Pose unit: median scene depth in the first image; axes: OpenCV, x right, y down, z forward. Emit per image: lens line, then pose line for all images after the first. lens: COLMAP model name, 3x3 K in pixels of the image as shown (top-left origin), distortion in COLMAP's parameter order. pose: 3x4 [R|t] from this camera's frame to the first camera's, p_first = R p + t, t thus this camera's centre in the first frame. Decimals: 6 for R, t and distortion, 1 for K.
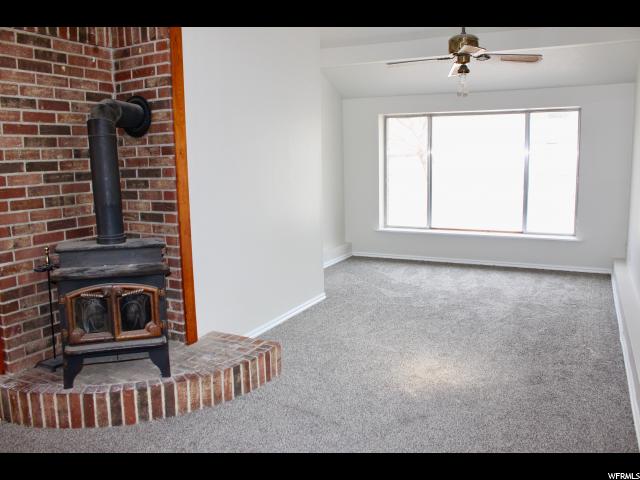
lens RADIAL K [[536.8, 0, 319.3], [0, 536.8, 238.8], [0, 0, 1]] dist [-0.159887, 0.133205]
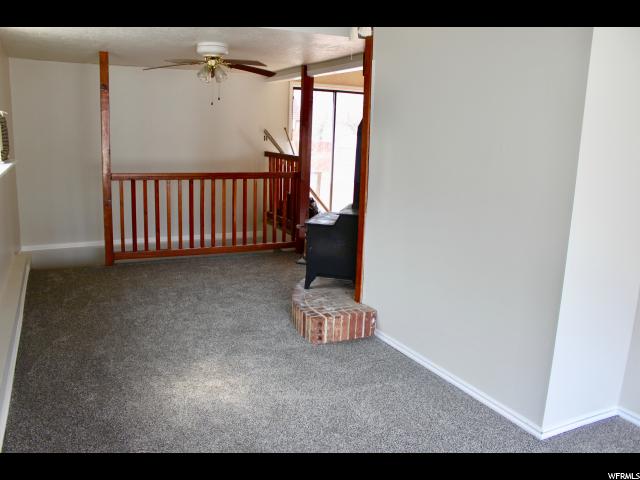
lens RADIAL K [[536.8, 0, 319.3], [0, 536.8, 240.9], [0, 0, 1]] dist [-0.159887, 0.133205]
pose [[-0.604381, 0.139522, -0.784383, 0.781778], [-0.147651, 0.947875, 0.282370, -0.280209], [0.782894, 0.286474, -0.552277, 1.595824]]
